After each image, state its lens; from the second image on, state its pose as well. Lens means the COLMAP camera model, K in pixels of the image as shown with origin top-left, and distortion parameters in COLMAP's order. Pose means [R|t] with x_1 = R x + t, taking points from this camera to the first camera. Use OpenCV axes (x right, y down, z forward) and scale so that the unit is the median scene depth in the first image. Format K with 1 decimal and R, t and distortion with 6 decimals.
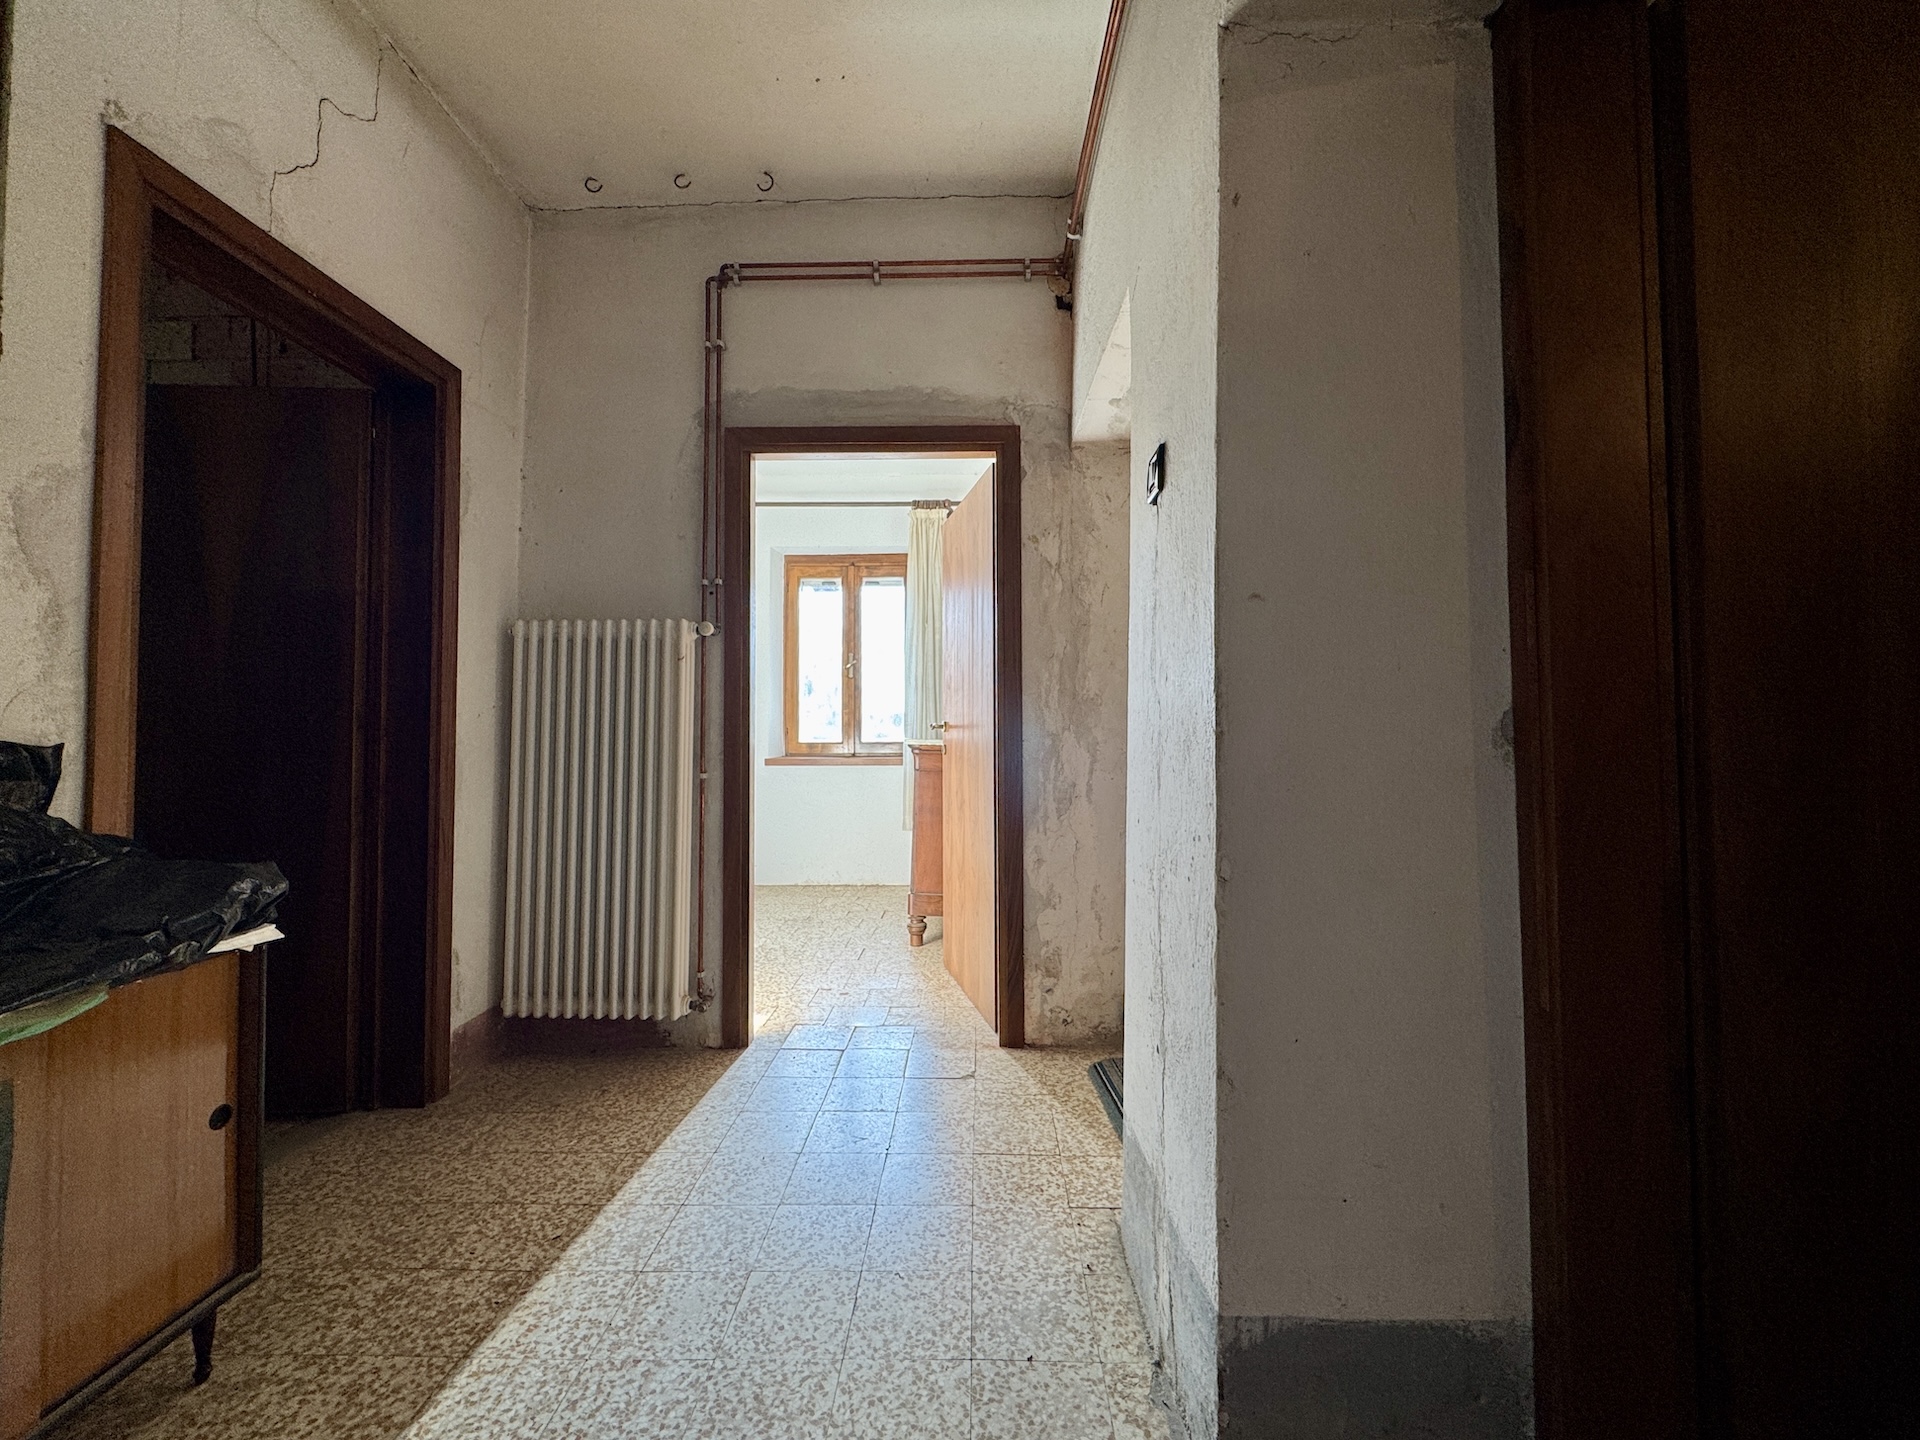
lens RADIAL K [[760.8, 0, 957.6], [0, 760.8, 712.6], [0, 0, 1]] dist [-0.002711, 0.000276]
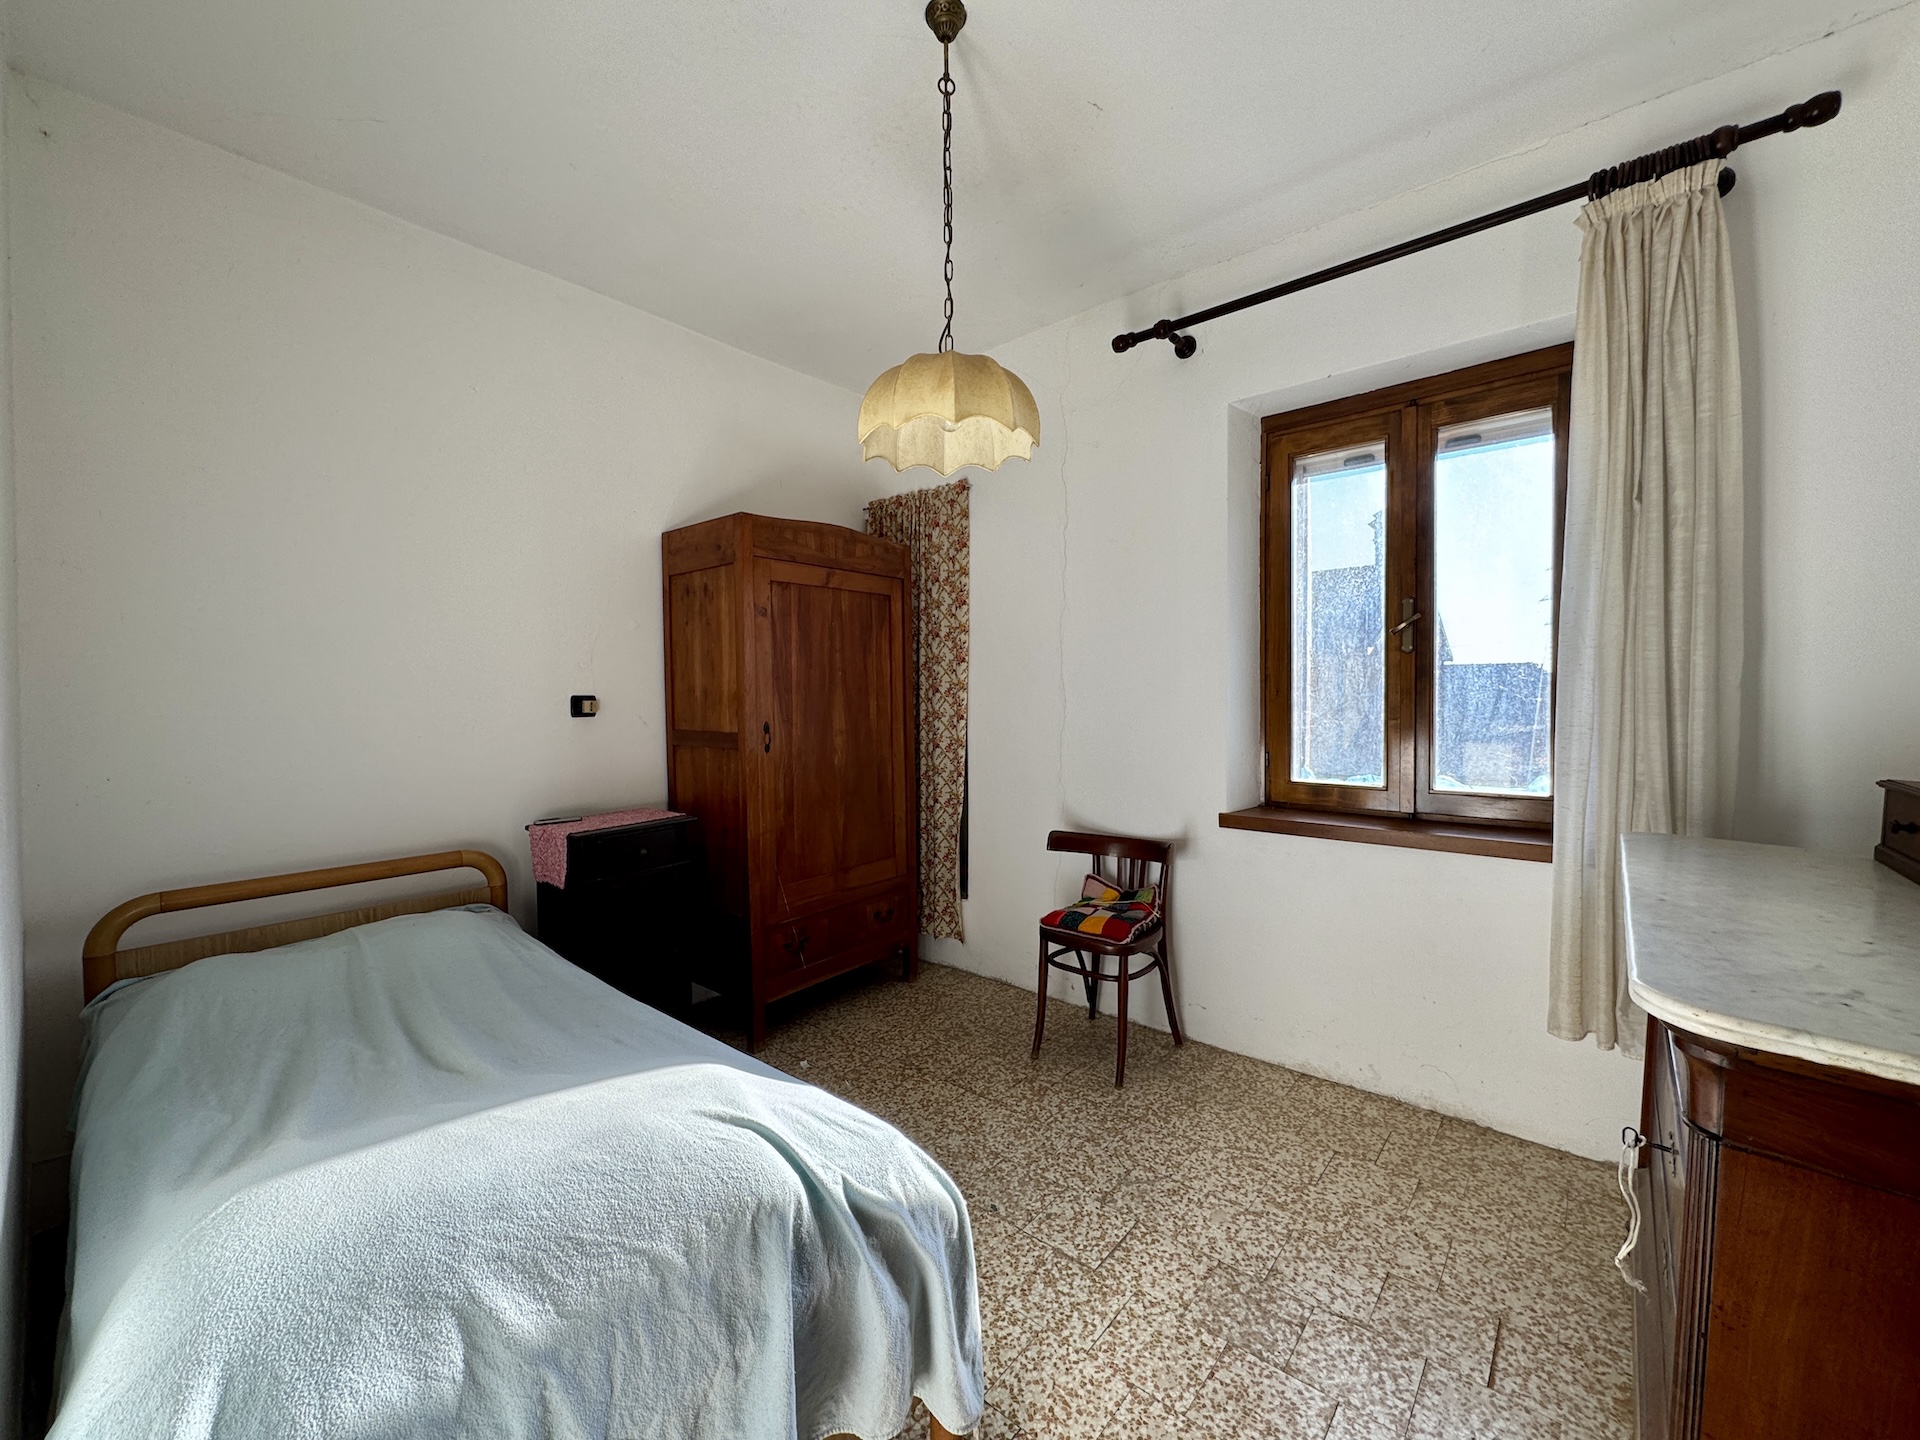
lens RADIAL K [[760.8, 0, 961.3], [0, 760.8, 712.5], [0, 0, 1]] dist [-0.002711, 0.000276]
pose [[0.770171, 0.009571, -0.637766, -0.053680], [0.019753, 0.999050, 0.038846, -0.032298], [0.637531, -0.042516, 0.769250, 0.465557]]
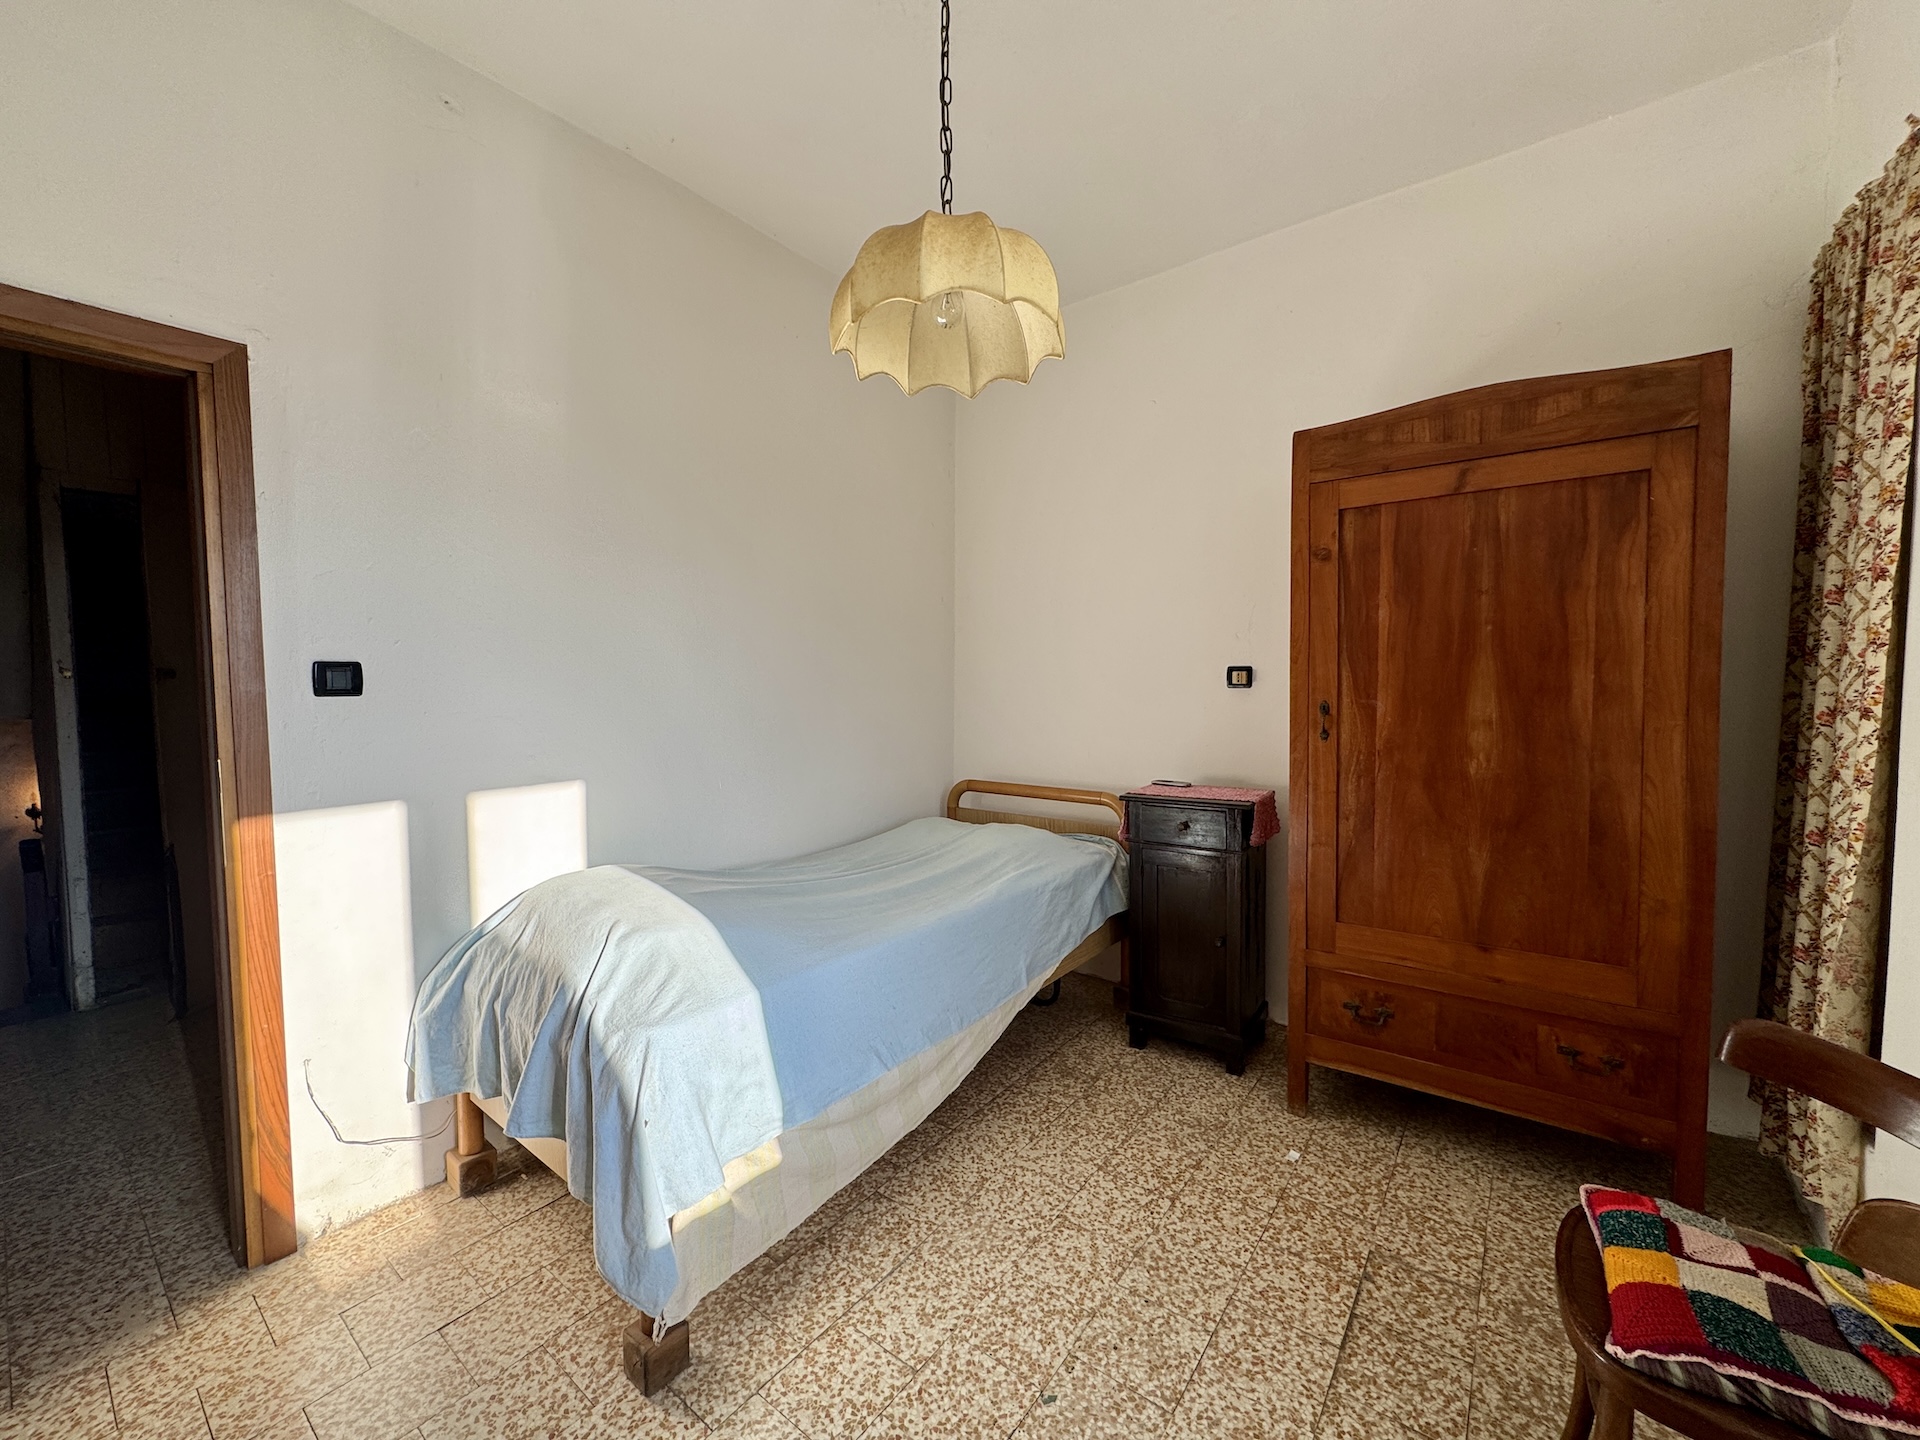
lens RADIAL K [[760.8, 0, 957.0], [0, 760.8, 711.5], [0, 0, 1]] dist [-0.002711, 0.000276]
pose [[-0.594654, 0.046811, -0.802618, -0.060029], [0.026354, 0.998902, 0.038734, -0.020434], [0.803550, 0.001881, -0.595234, 0.967978]]
